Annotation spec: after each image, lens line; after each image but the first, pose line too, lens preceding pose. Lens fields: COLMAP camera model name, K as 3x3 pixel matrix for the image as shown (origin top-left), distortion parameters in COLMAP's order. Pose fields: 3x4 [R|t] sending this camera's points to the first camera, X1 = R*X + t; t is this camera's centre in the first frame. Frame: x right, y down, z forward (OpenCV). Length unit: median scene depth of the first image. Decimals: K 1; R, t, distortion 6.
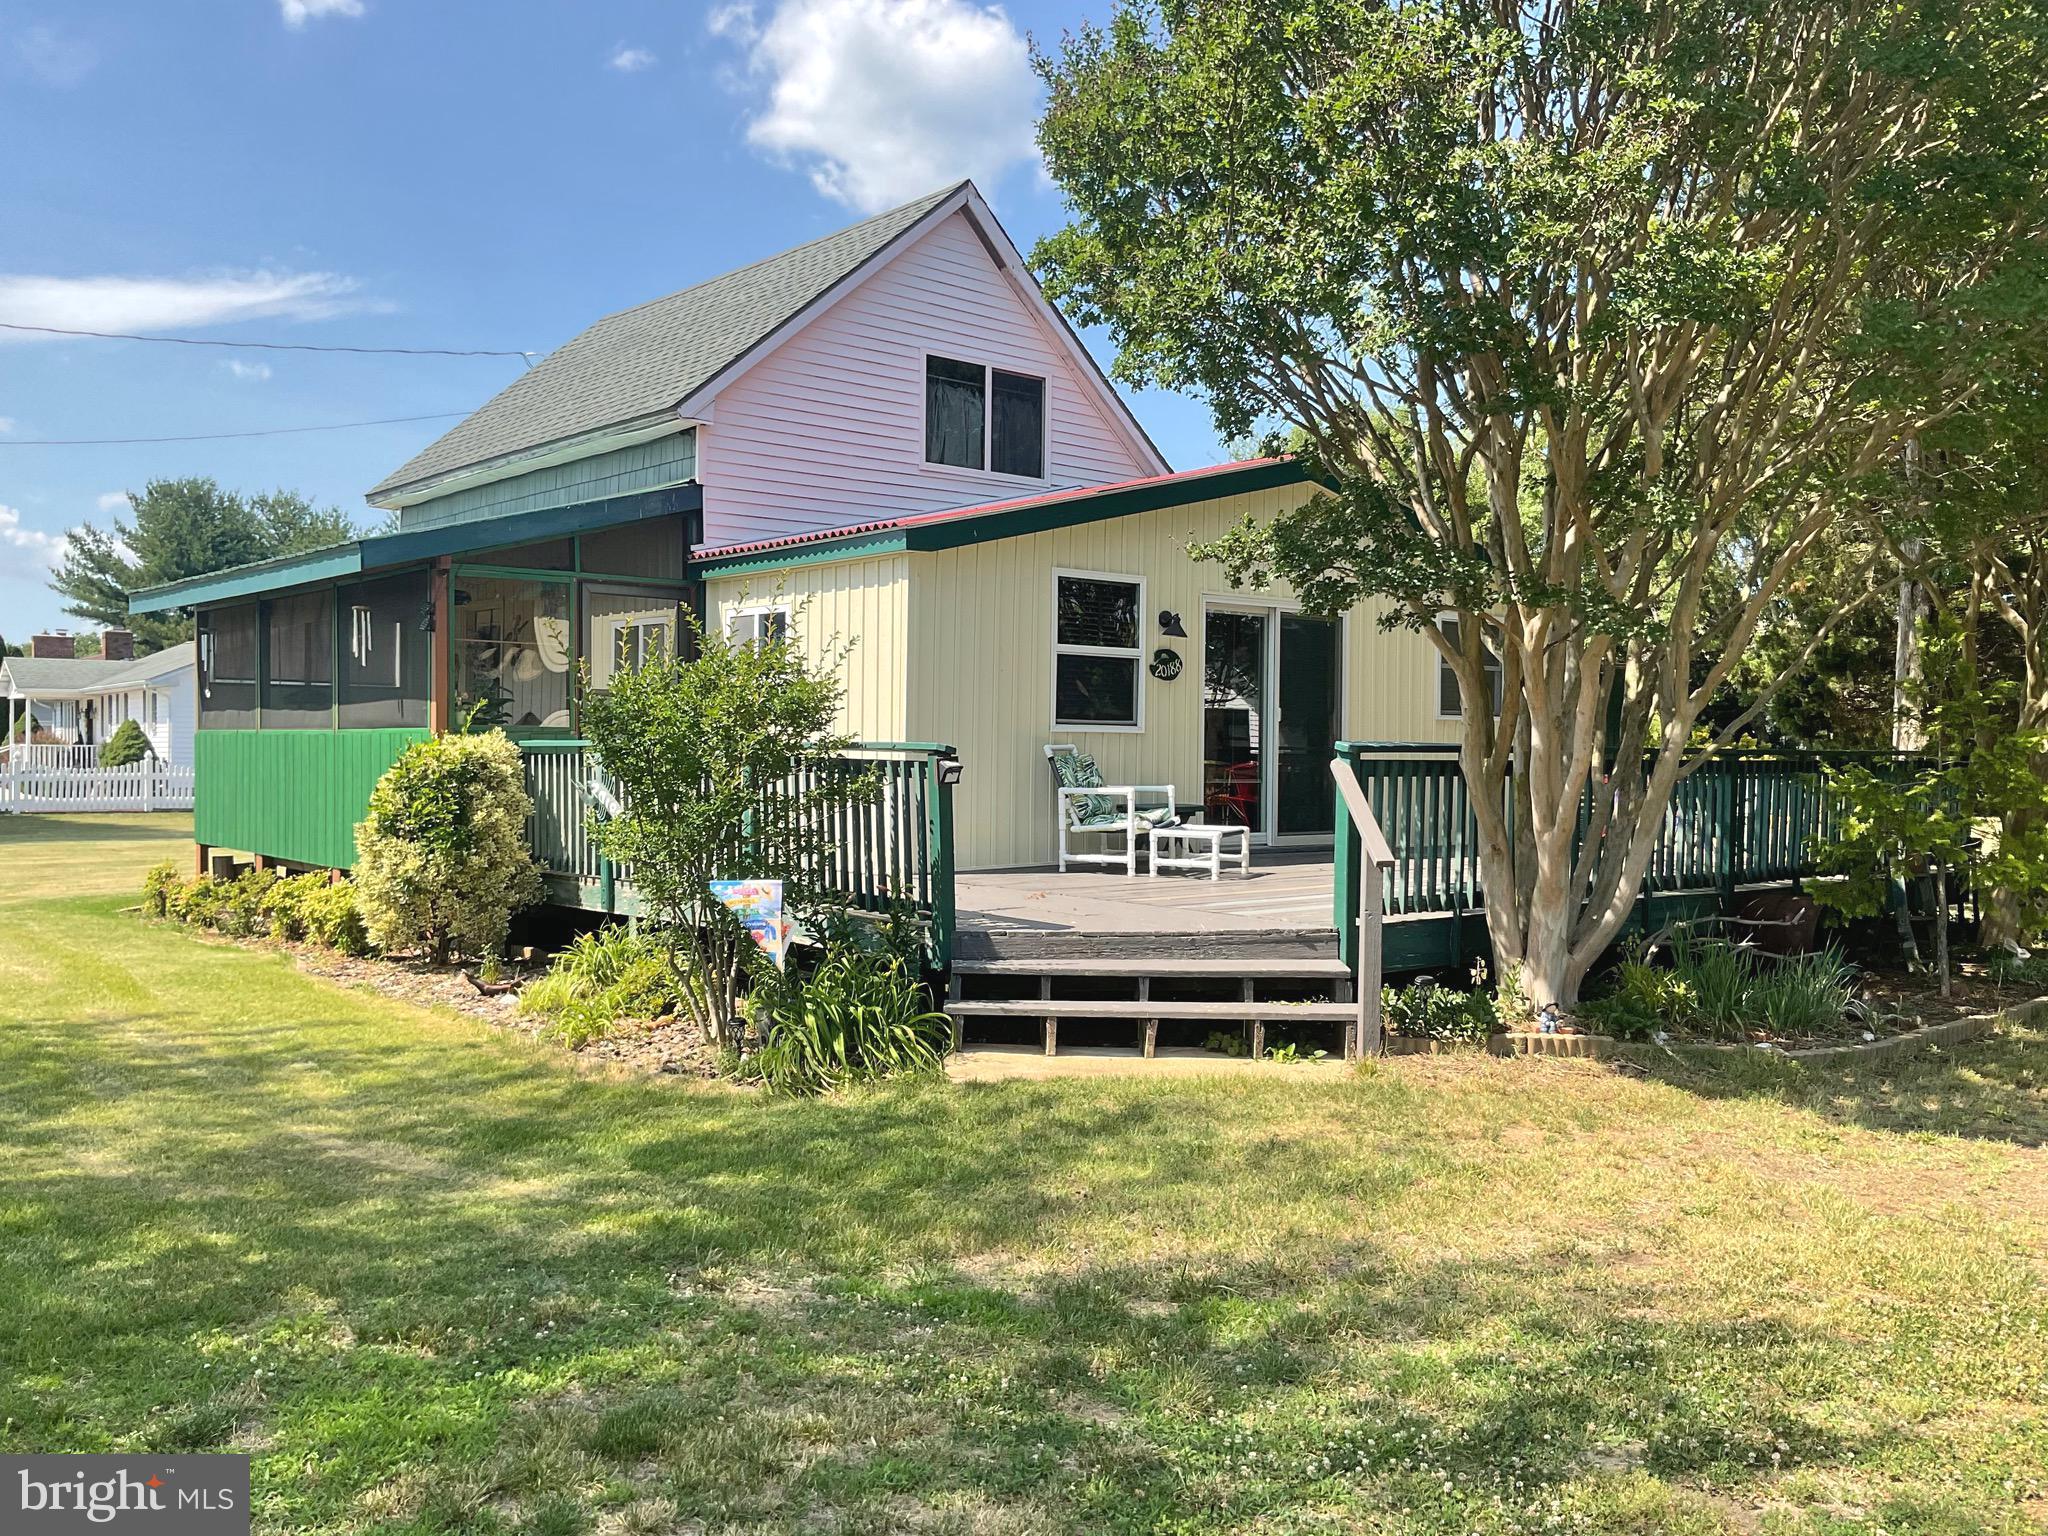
lens RADIAL K [[1698.7, 0, 1091.2], [0, 1698.7, 794.9], [0, 0, 1]] dist [0.078590, -0.137210]
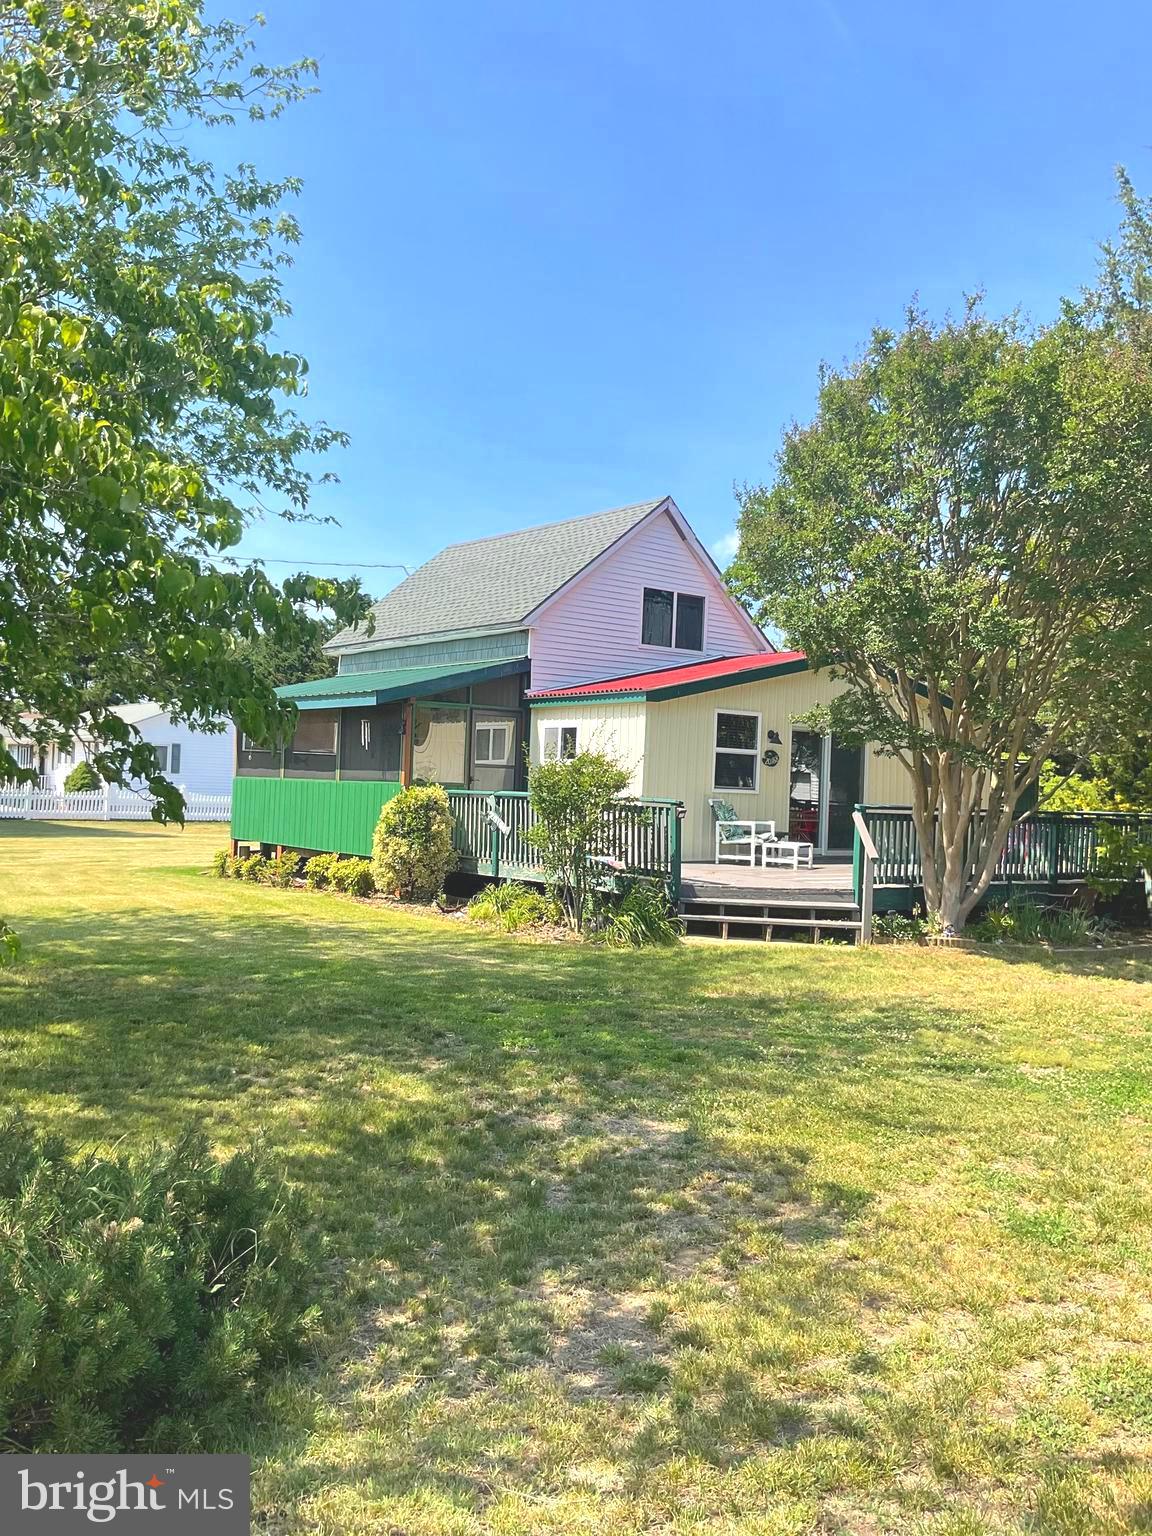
lens RADIAL K [[1442.0, 0, 599.2], [0, 1442.0, 767.4], [0, 0, 1]] dist [0.088020, -0.226514]
pose [[0.998451, 0.026219, -0.049077, -0.090657], [-0.028137, 0.998850, -0.038807, 0.002925], [0.048003, 0.040128, 0.998041, -0.835321]]
